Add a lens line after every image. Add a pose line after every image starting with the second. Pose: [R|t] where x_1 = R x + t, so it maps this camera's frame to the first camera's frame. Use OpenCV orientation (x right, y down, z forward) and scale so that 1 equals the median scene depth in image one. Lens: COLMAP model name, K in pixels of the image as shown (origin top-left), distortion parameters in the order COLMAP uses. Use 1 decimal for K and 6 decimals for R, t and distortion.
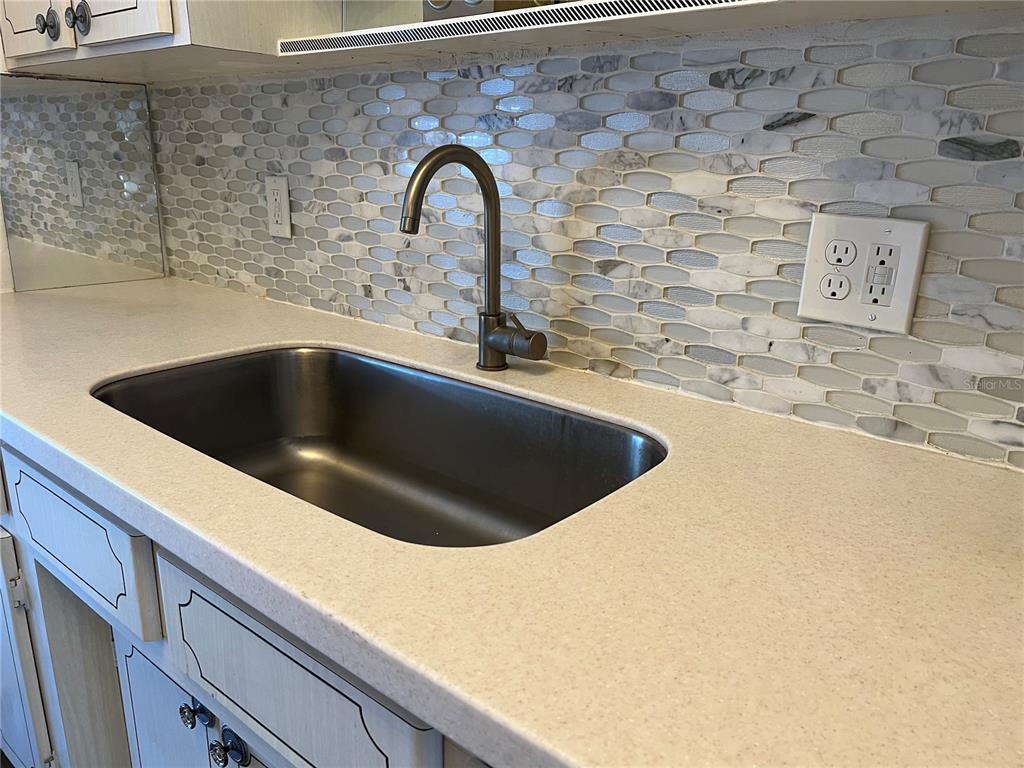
lens RADIAL K [[783.5, 0, 512.0], [0, 783.5, 384.0], [0, 0, 1]] dist [0.047279, -0.059890]
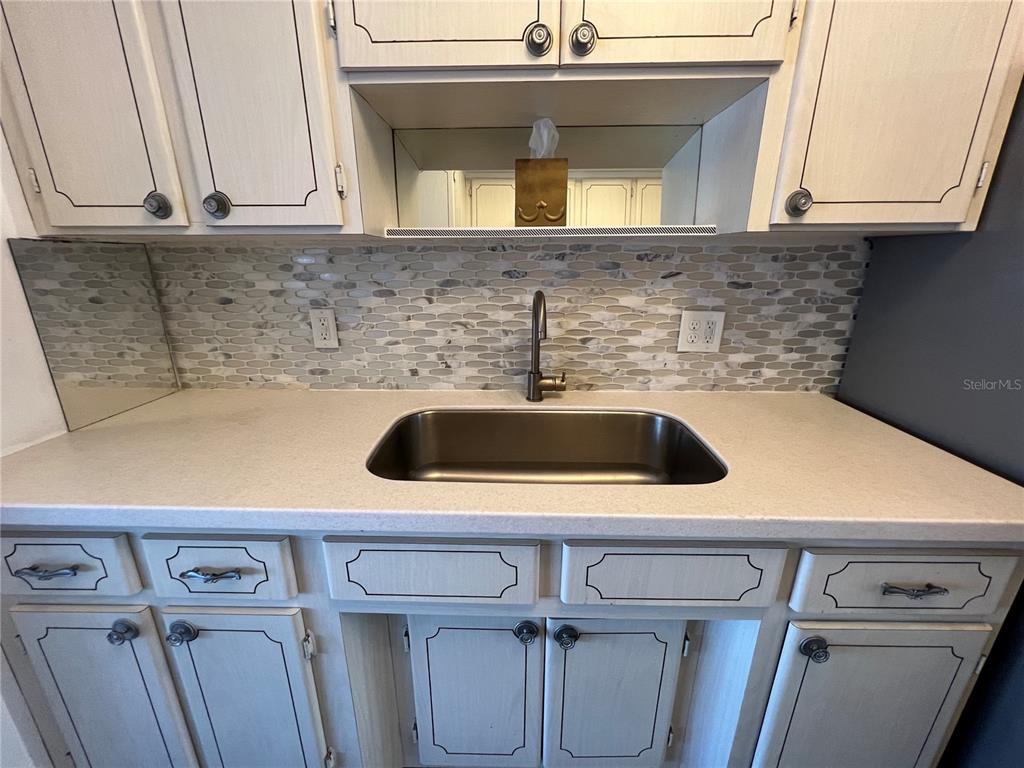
lens RADIAL K [[415.8, 0, 508.1], [0, 415.8, 381.4], [0, 0, 1]] dist [-0.001323, -0.000051]
pose [[0.775796, -0.201699, 0.597878, -0.611038], [0.194199, 0.977864, 0.077901, -0.141488], [-0.600356, 0.055672, 0.797793, 0.193200]]
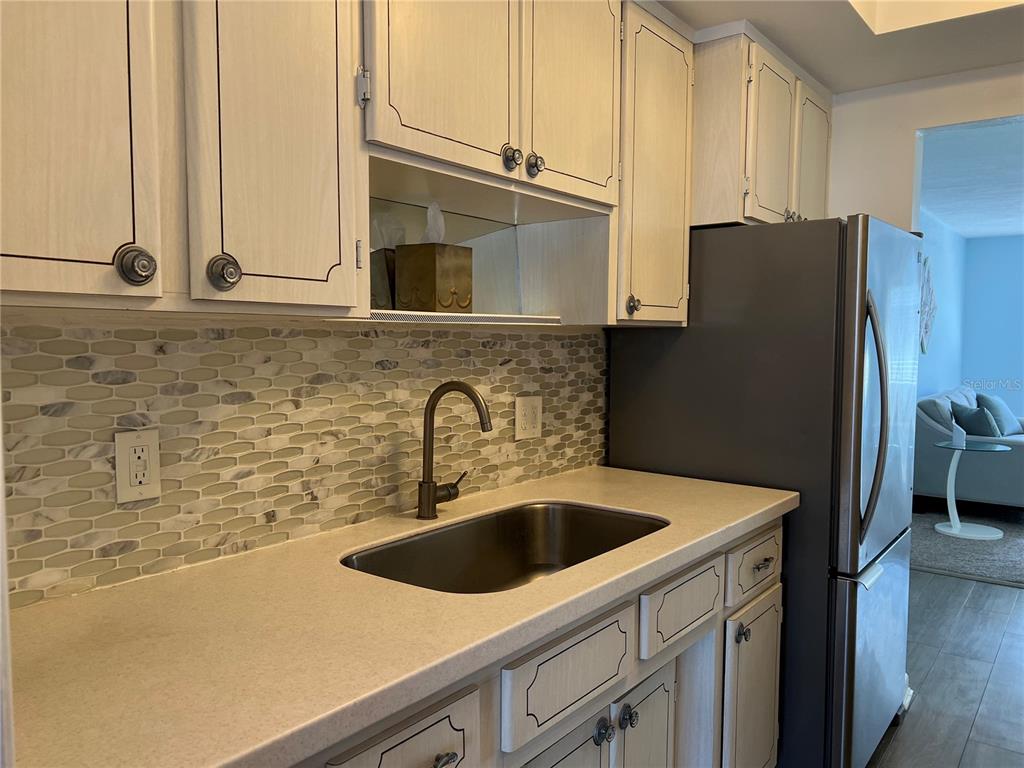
lens RADIAL K [[767.7, 0, 512.0], [0, 767.7, 384.0], [0, 0, 1]] dist [0.134583, -0.199863]
pose [[-0.047684, -0.077877, 0.995822, -1.352996], [0.277388, 0.956710, 0.088101, -0.319843], [-0.959574, 0.280430, -0.024018, 0.718481]]
